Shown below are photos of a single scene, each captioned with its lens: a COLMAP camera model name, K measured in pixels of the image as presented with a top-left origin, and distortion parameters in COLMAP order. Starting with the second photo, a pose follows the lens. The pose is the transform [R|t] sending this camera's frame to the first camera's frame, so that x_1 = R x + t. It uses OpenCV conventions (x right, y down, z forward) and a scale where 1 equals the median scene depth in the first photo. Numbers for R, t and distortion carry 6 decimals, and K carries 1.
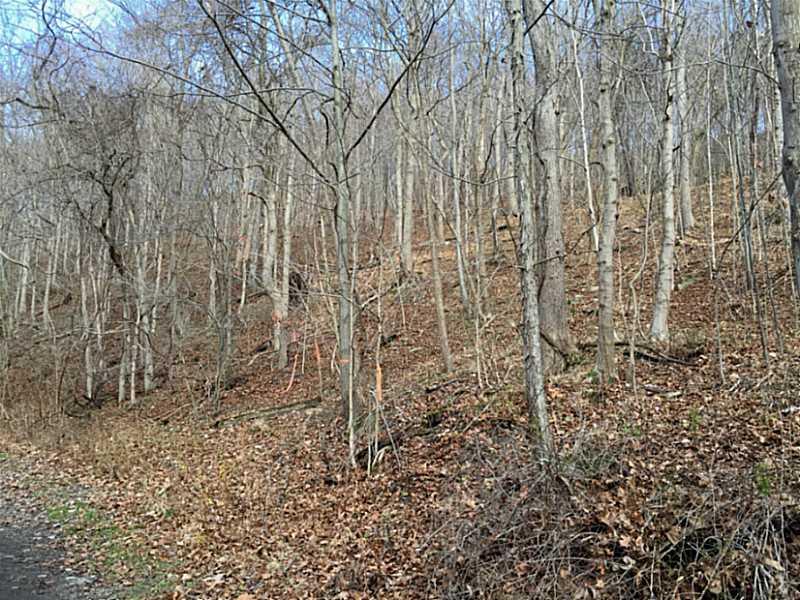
lens RADIAL K [[667.3, 0, 400.0], [0, 667.3, 300.0], [0, 0, 1]] dist [0.046964, -0.000438]
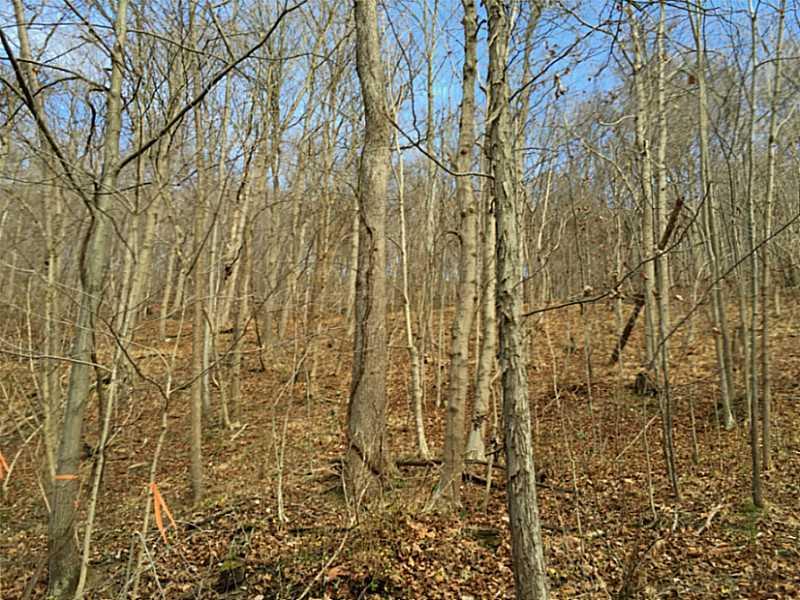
lens RADIAL K [[678.3, 0, 401.3], [0, 678.3, 274.6], [0, 0, 1]] dist [0.081351, -0.108864]
pose [[0.905377, 0.145566, 0.398877, -0.062212], [-0.060307, 0.973961, -0.218549, 0.022010], [-0.420304, 0.173814, 0.890580, 0.200546]]
